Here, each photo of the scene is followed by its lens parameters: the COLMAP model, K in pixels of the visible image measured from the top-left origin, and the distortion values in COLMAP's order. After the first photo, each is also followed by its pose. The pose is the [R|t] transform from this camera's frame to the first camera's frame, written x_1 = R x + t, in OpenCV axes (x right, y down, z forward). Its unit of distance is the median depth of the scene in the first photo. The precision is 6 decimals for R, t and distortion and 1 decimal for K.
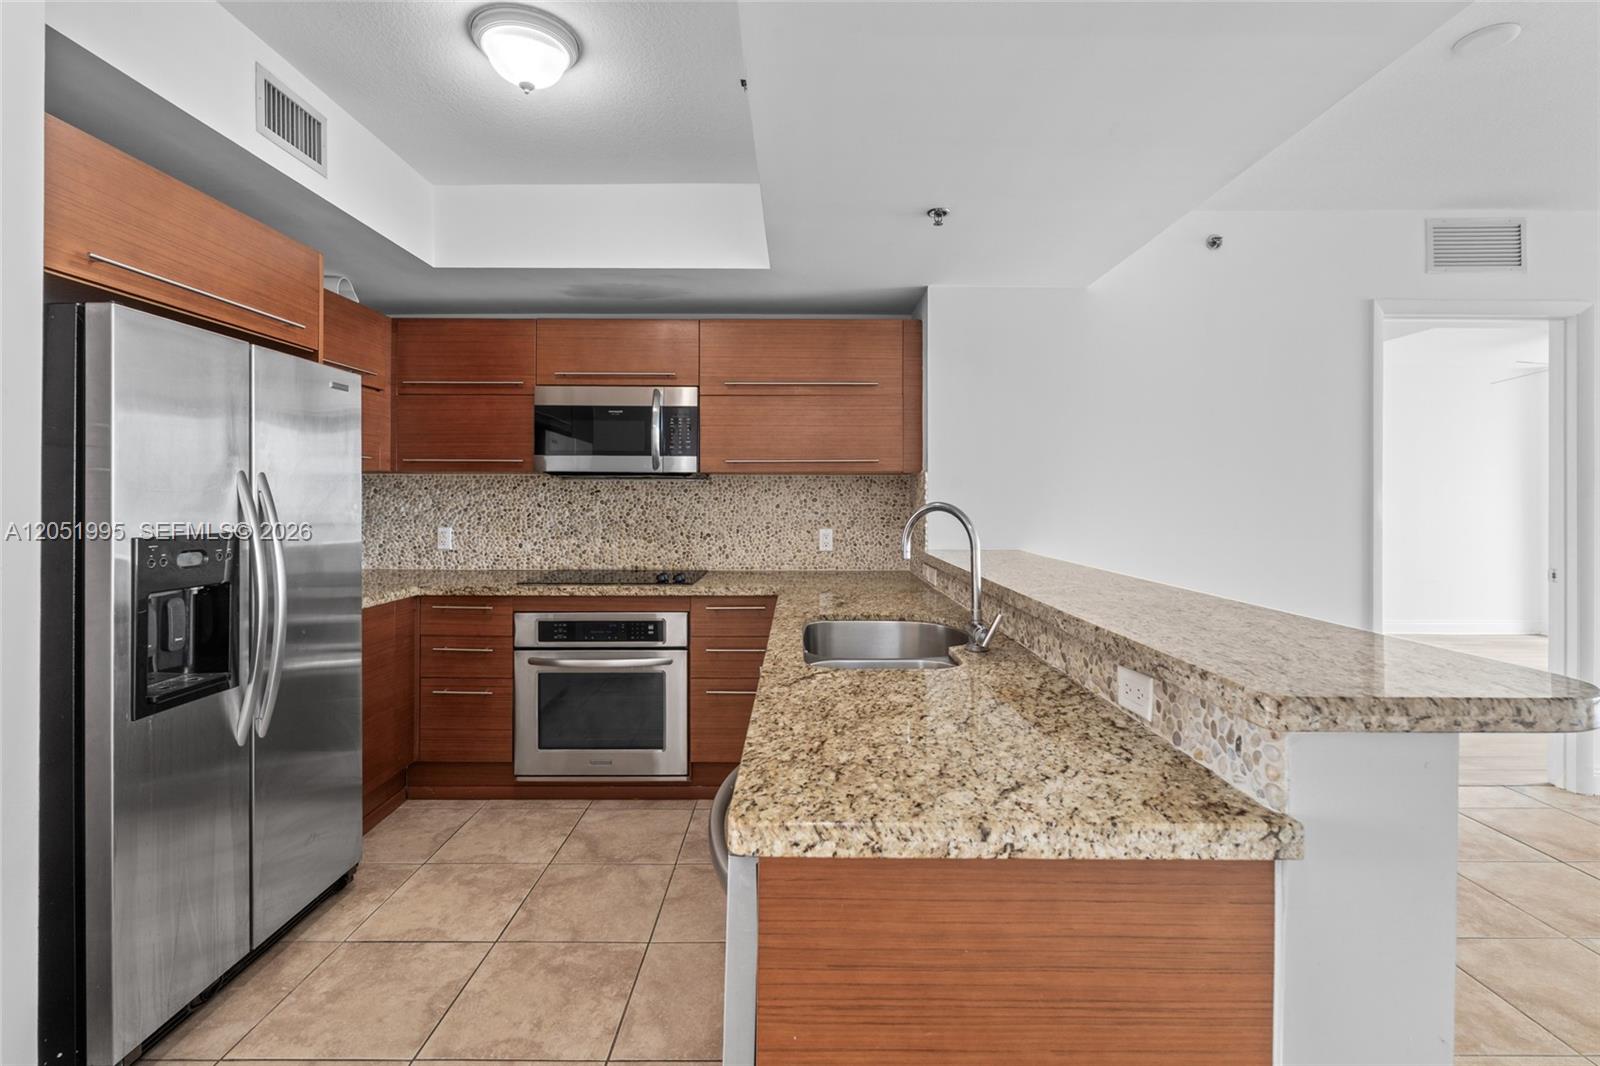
lens RADIAL K [[715.6, 0, 802.4], [0, 715.6, 496.5], [0, 0, 1]] dist [-0.001611, -0.000069]
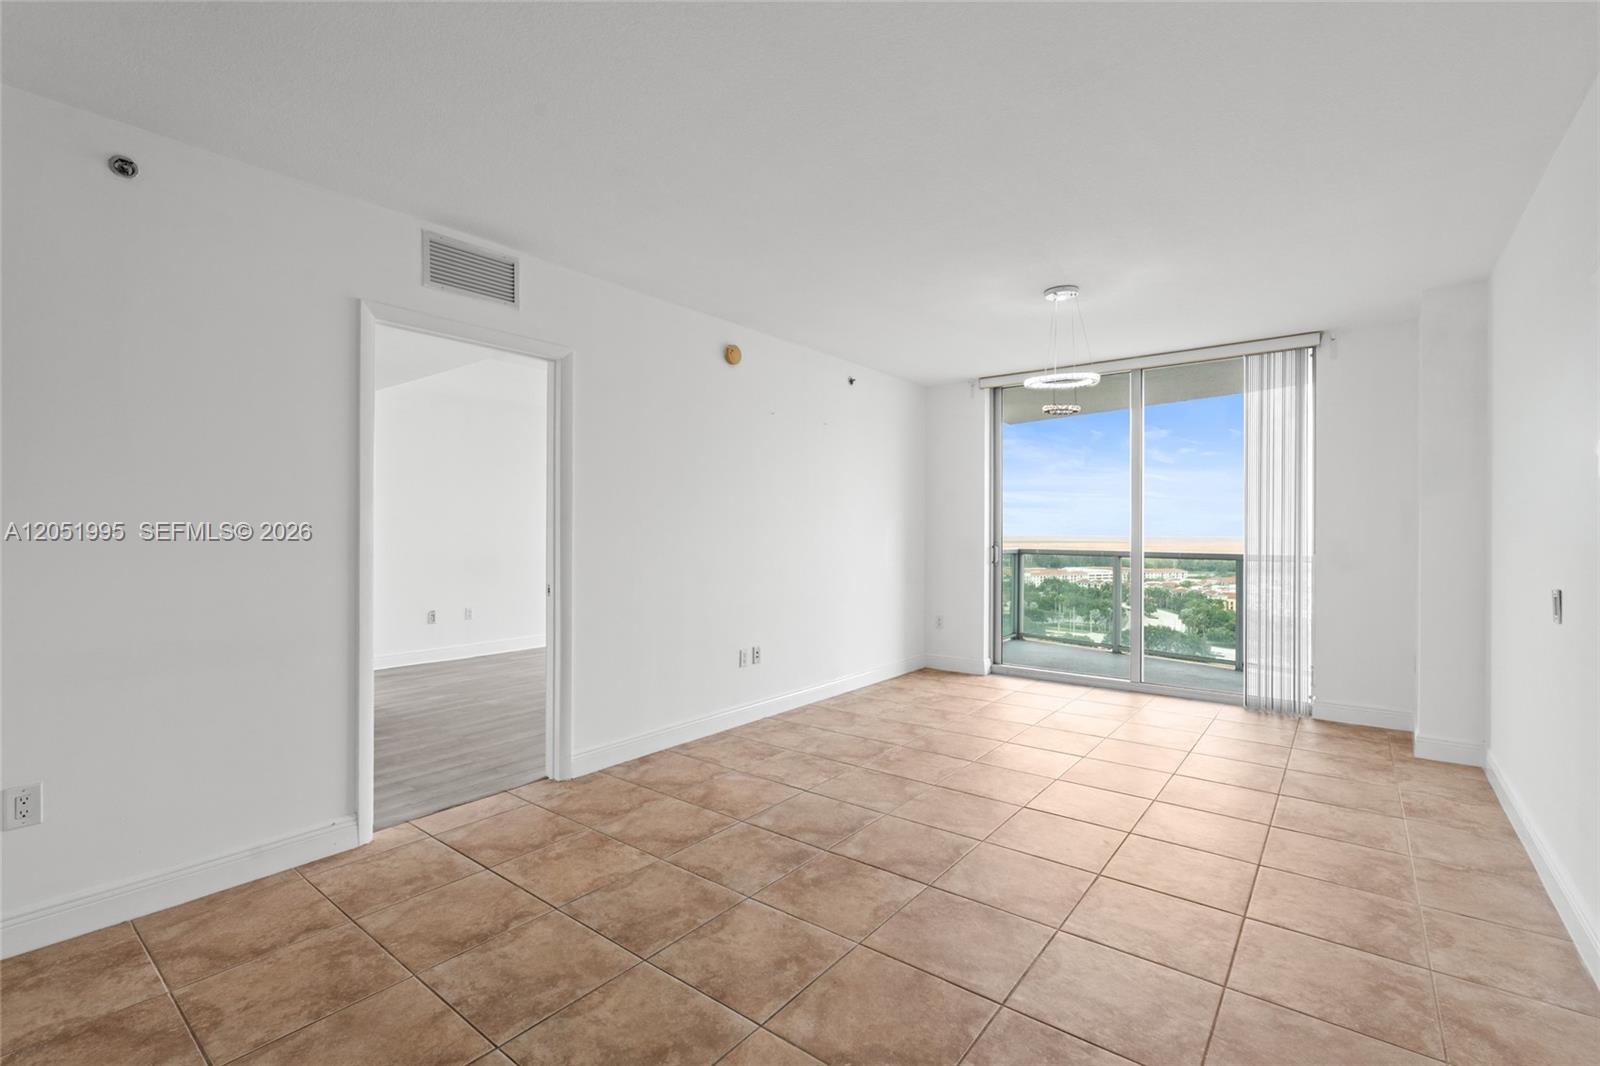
lens RADIAL K [[706.1, 0, 794.2], [0, 706.1, 534.8], [0, 0, 1]] dist [-0.003228, -0.000051]
pose [[0.622028, -0.006086, 0.782971, 0.435925], [-0.000831, 0.999964, 0.008433, 0.014632], [-0.782994, -0.005896, 0.622001, 0.014967]]
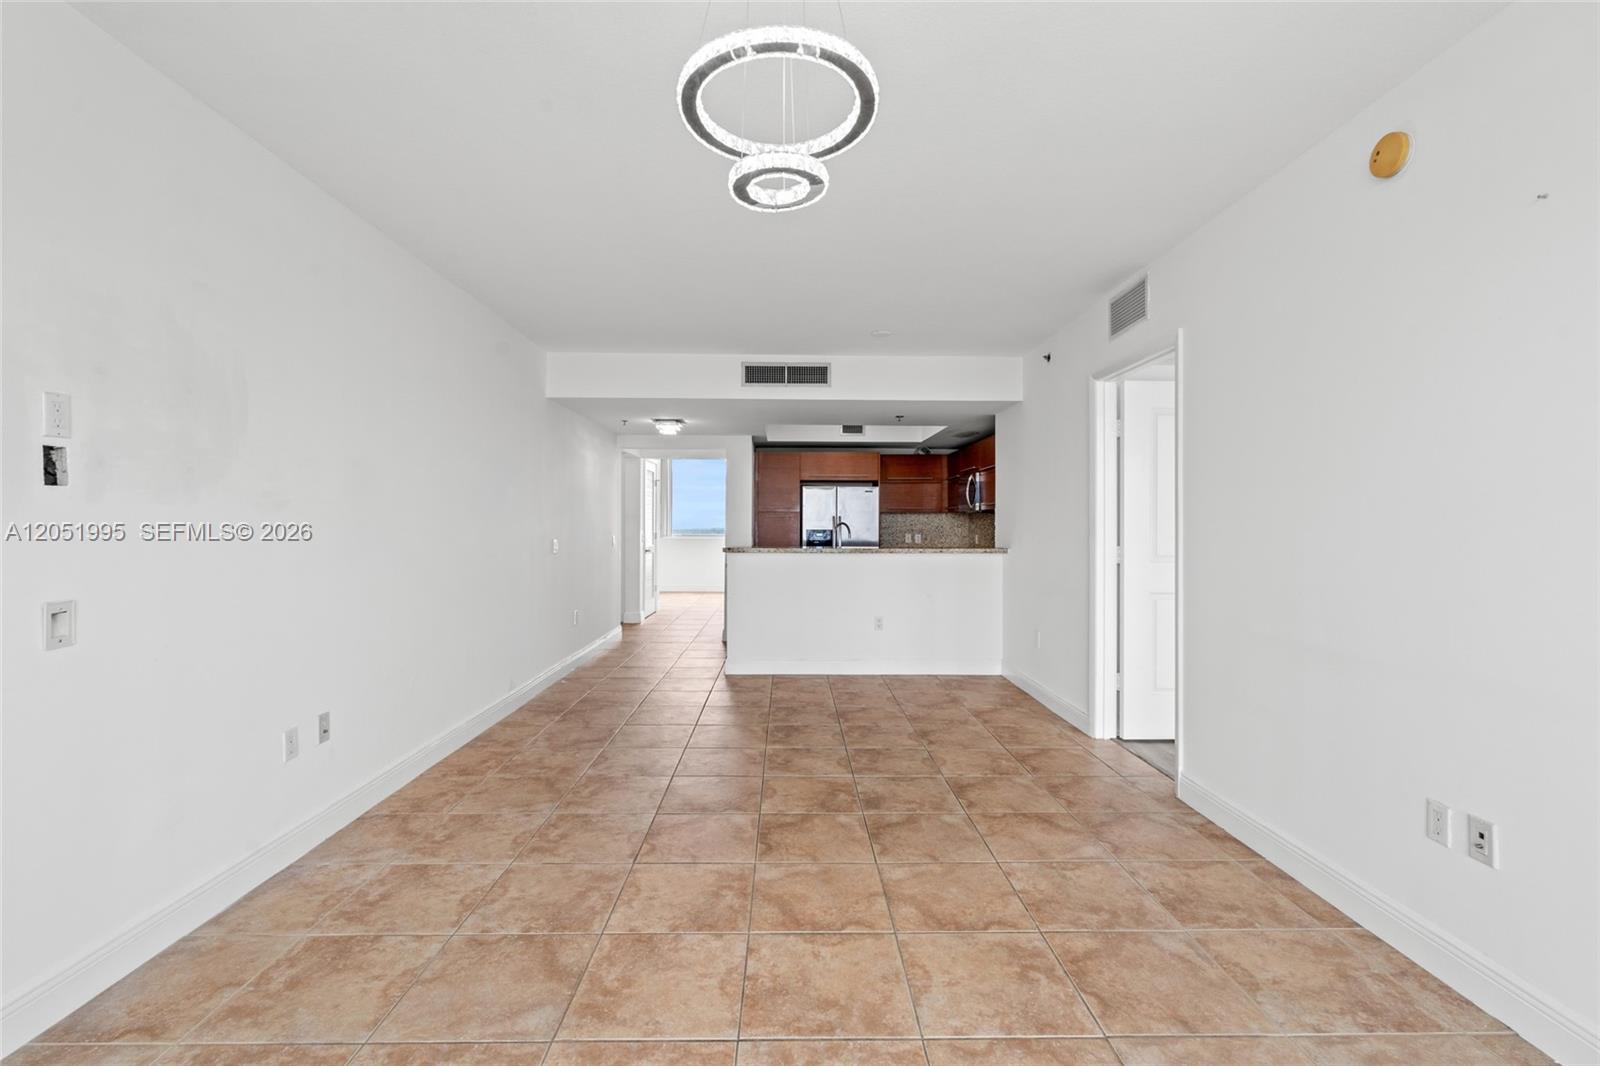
lens RADIAL K [[713.5, 0, 797.4], [0, 713.5, 510.9], [0, 0, 1]] dist [-0.001204, 0.000274]
pose [[0.013515, -0.022559, -0.999654, 2.099769], [-0.002008, 0.999743, -0.022588, 0.020156], [0.999907, 0.002313, 0.013466, 0.413734]]
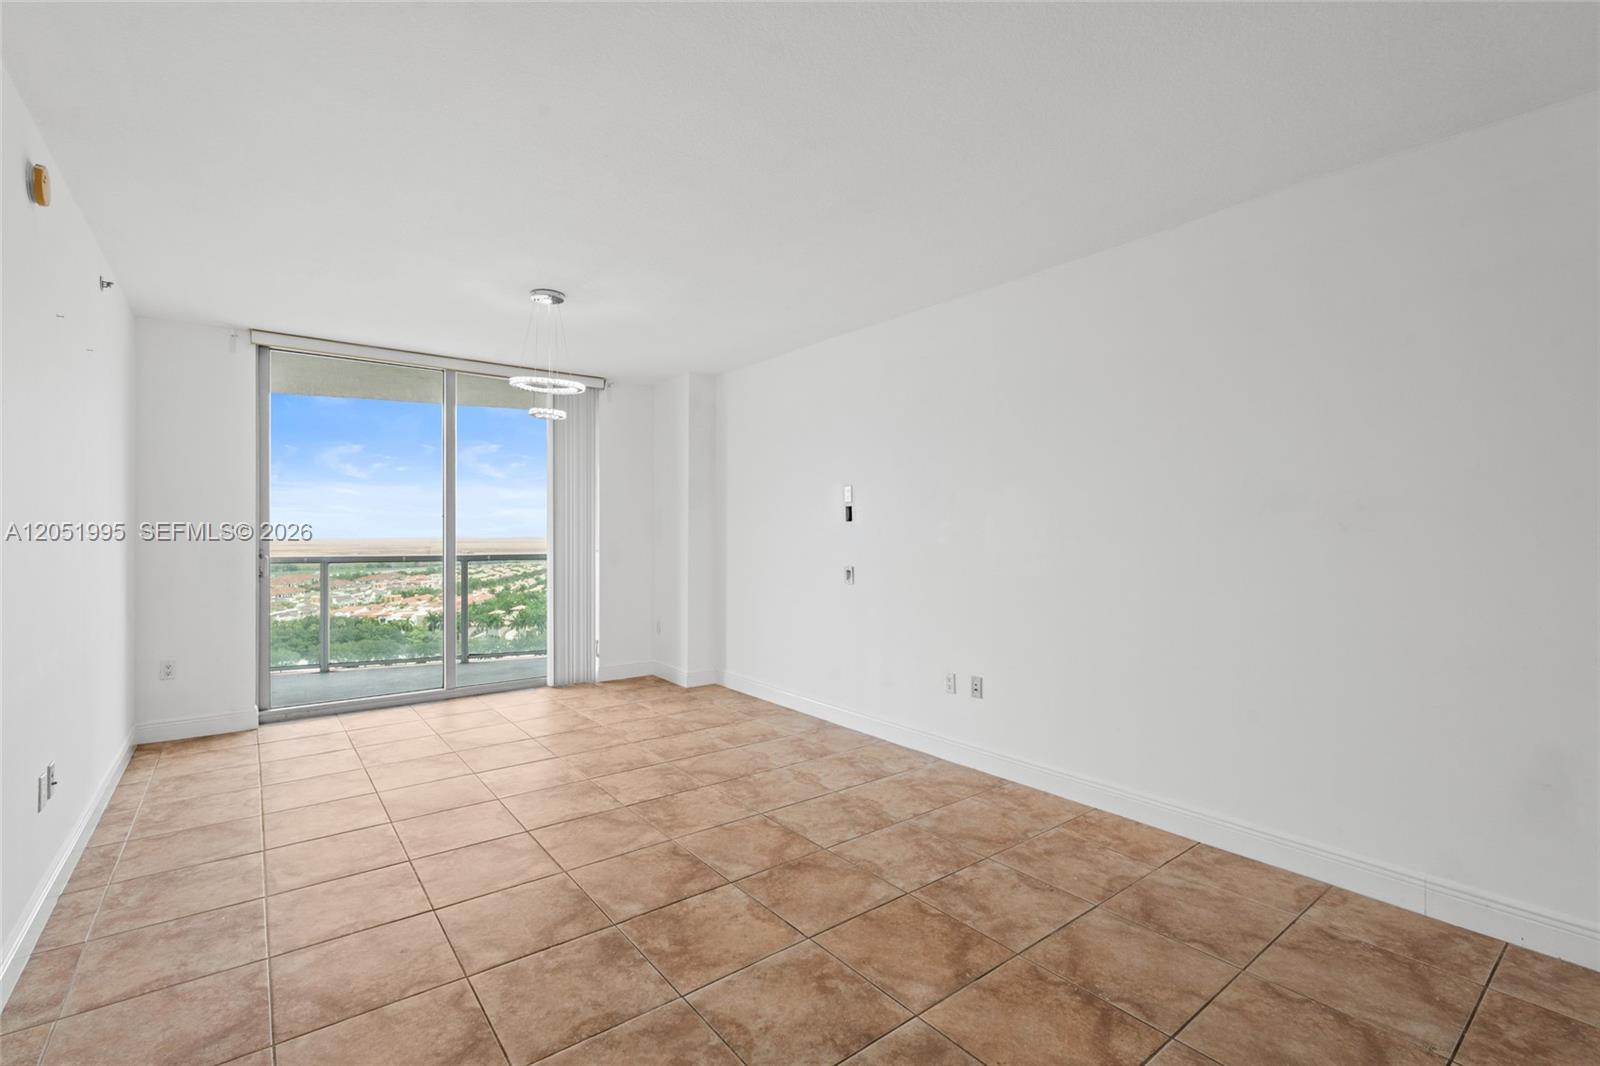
lens RADIAL K [[710.8, 0, 796.7], [0, 710.8, 537.4], [0, 0, 1]] dist [-0.003380, -0.000465]
pose [[-0.612028, -0.009741, 0.790776, 0.454208], [-0.004414, 0.999951, 0.008901, 0.007657], [-0.790824, 0.001958, -0.612041, 0.809621]]
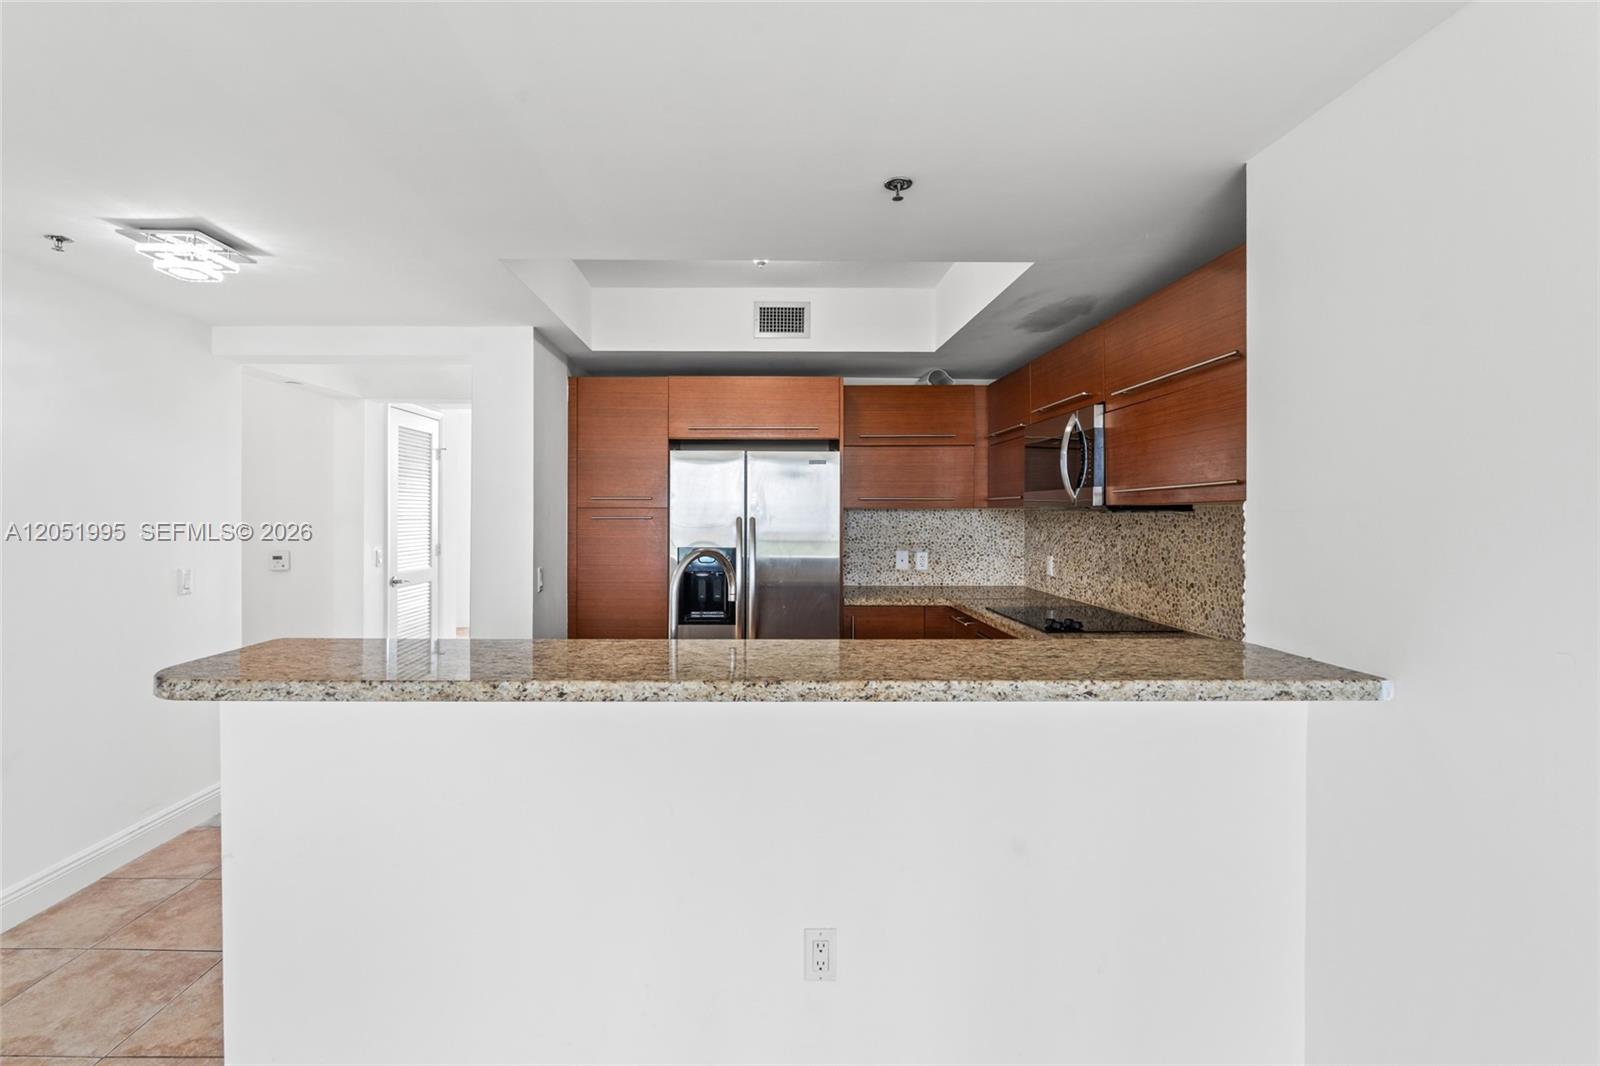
lens RADIAL K [[734.4, 0, 759.6], [0, 734.4, 515.0], [0, 0, 1]] dist [-0.000254, 0.000040]
pose [[-0.000053, -0.000240, -1.000000, 0.724117], [-0.001556, 0.999999, -0.000240, -0.021819], [0.999999, 0.001556, -0.000053, 0.611684]]
